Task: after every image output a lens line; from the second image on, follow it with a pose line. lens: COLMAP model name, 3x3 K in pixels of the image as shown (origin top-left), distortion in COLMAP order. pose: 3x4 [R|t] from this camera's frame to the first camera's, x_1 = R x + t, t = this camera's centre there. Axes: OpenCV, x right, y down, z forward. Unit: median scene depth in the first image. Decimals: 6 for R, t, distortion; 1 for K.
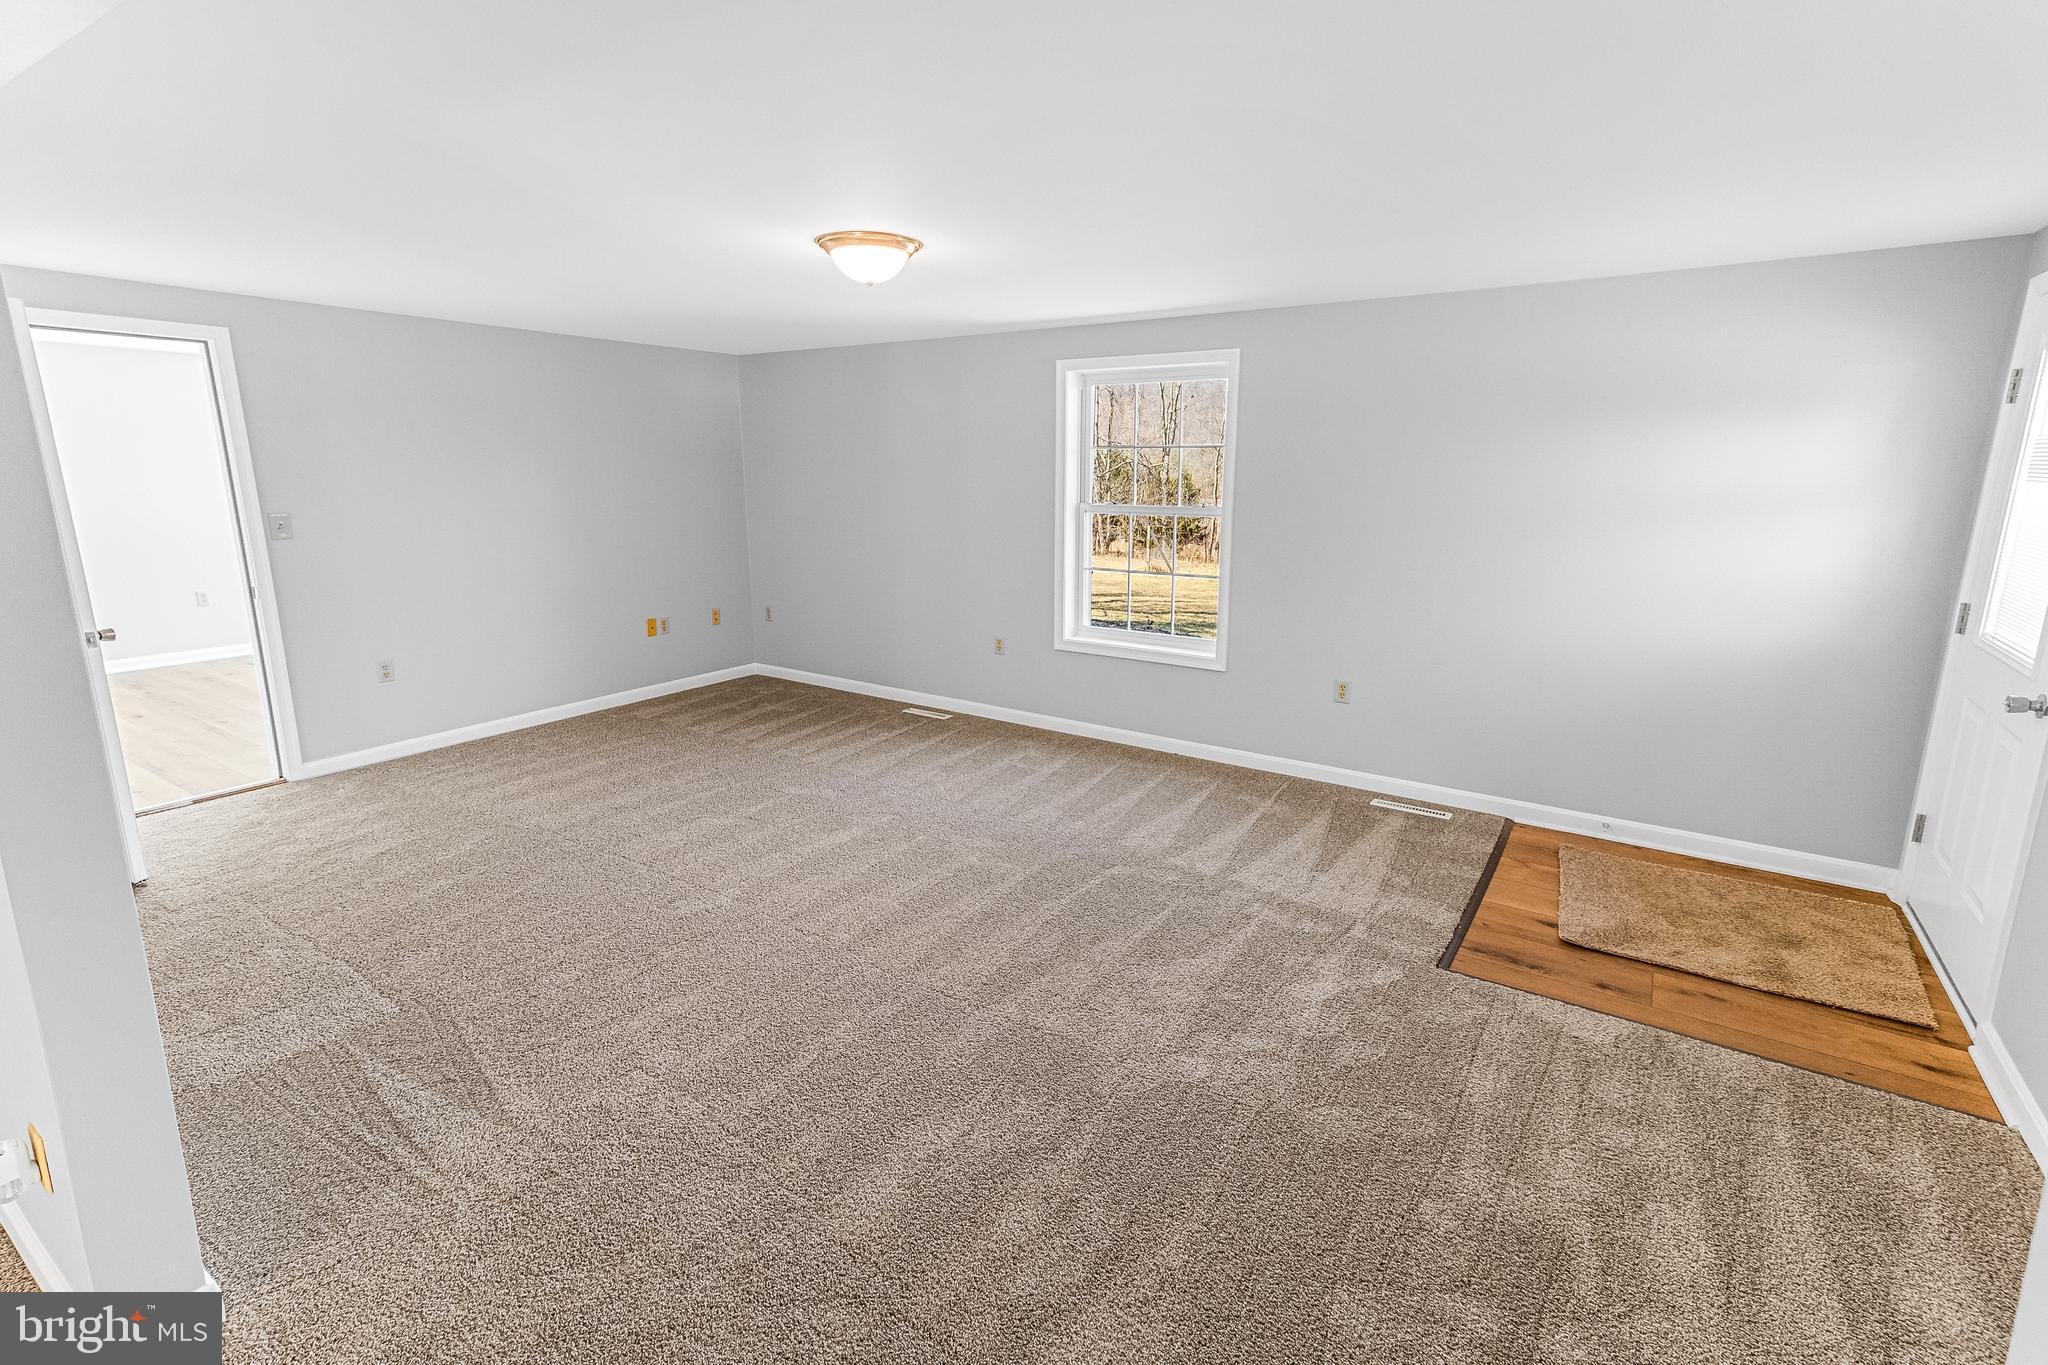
lens RADIAL K [[953.0, 0, 1019.5], [0, 953.0, 673.0], [0, 0, 1]] dist [0.005788, 0.000537]
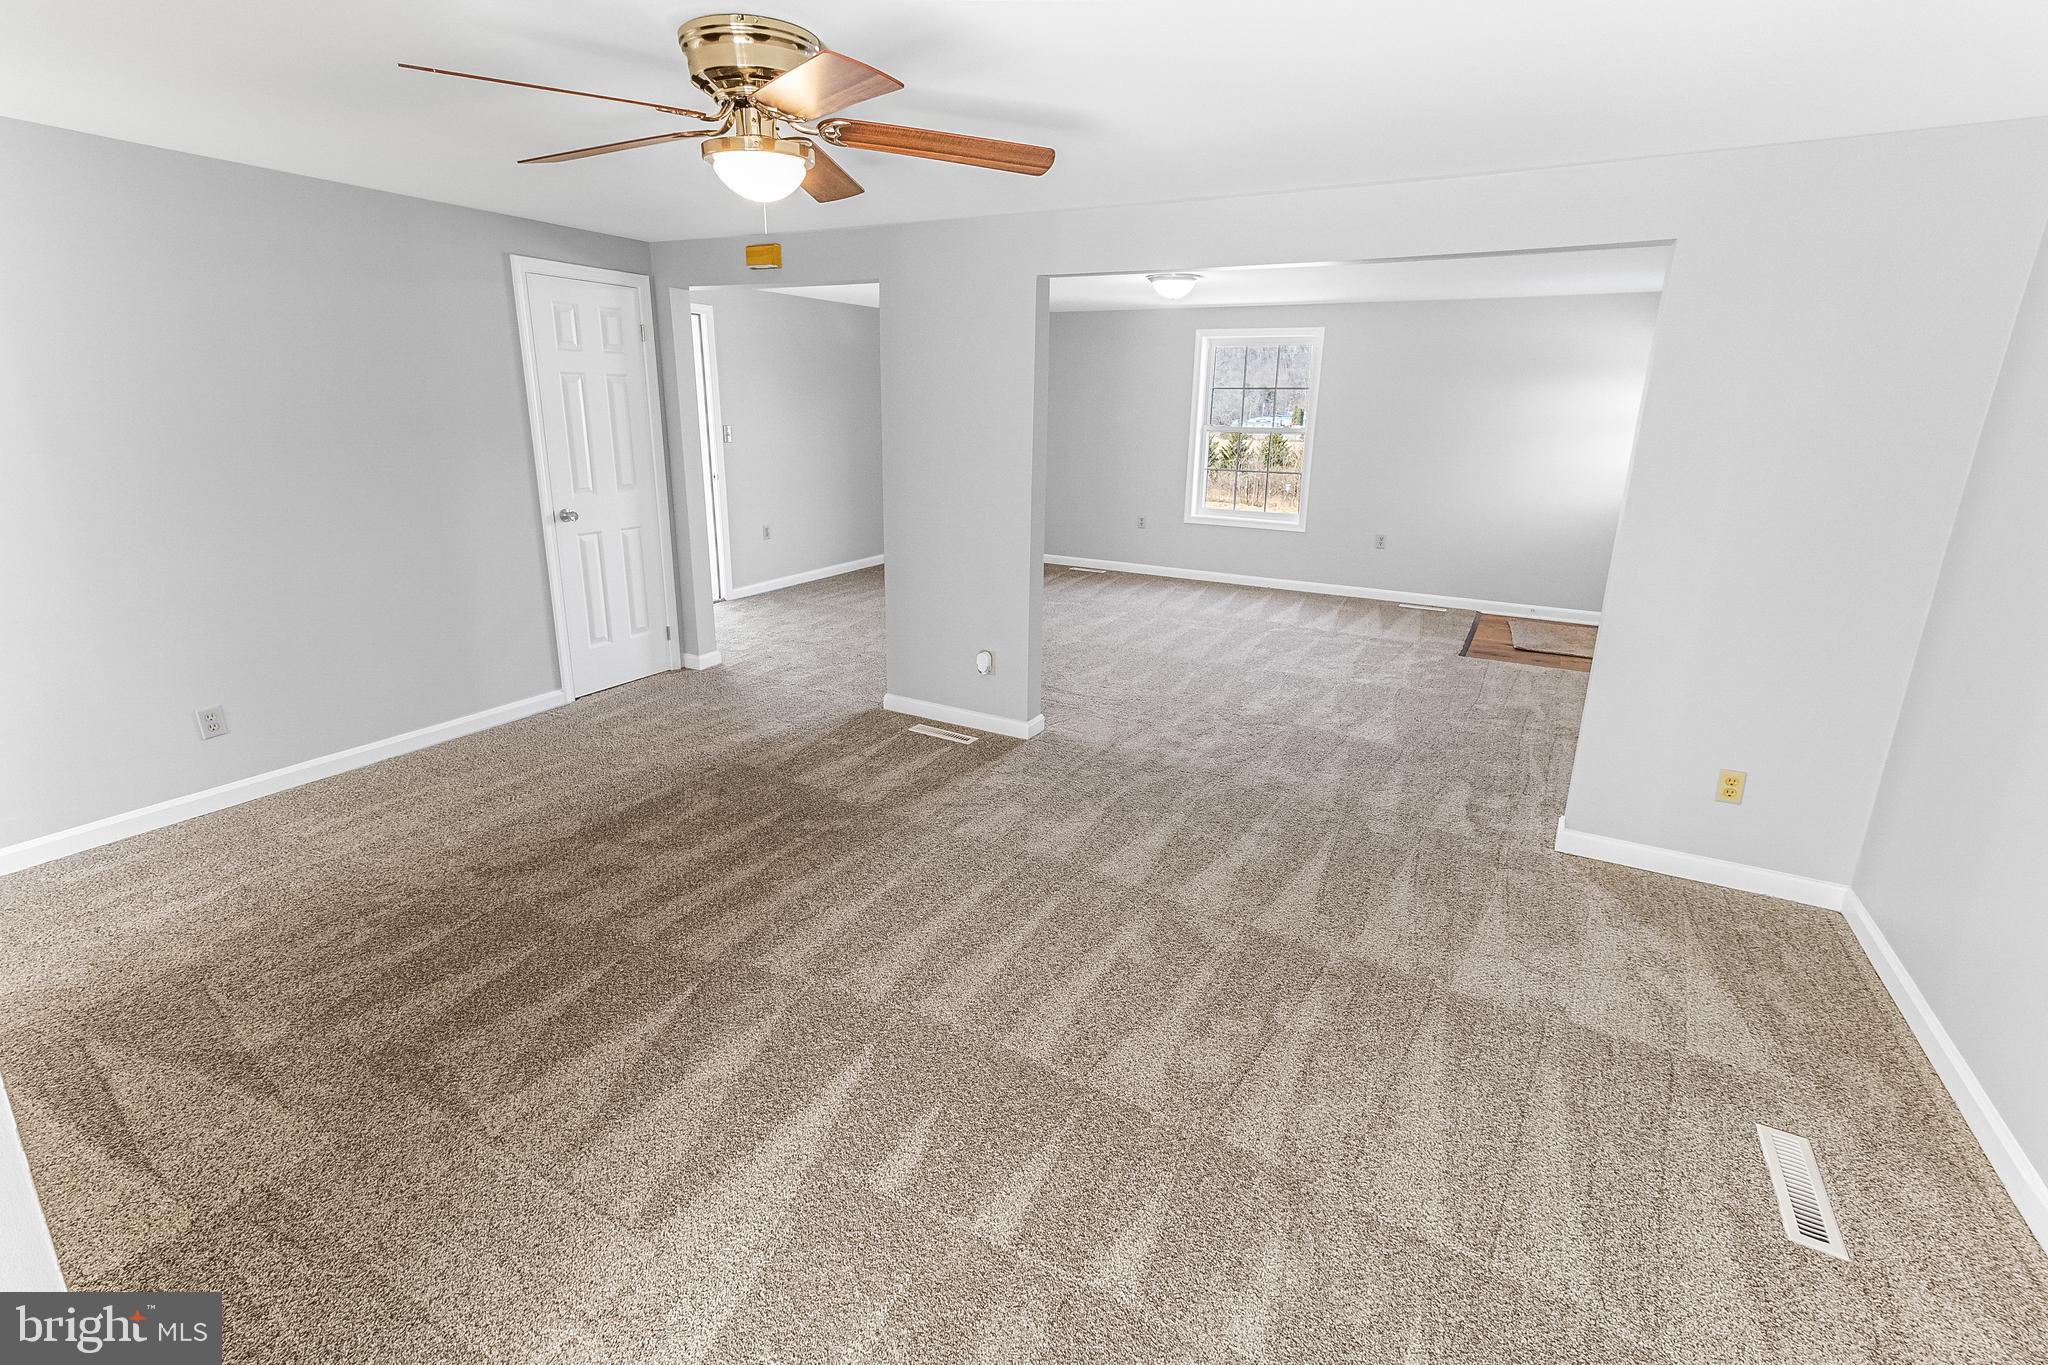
lens RADIAL K [[953.0, 0, 1025.1], [0, 953.0, 679.4], [0, 0, 1]] dist [0.005788, 0.000537]
pose [[0.995601, -0.016396, 0.092253, -0.460167], [0.009761, 0.997363, 0.071911, 0.142608], [-0.093189, -0.070694, 0.993136, -0.638732]]
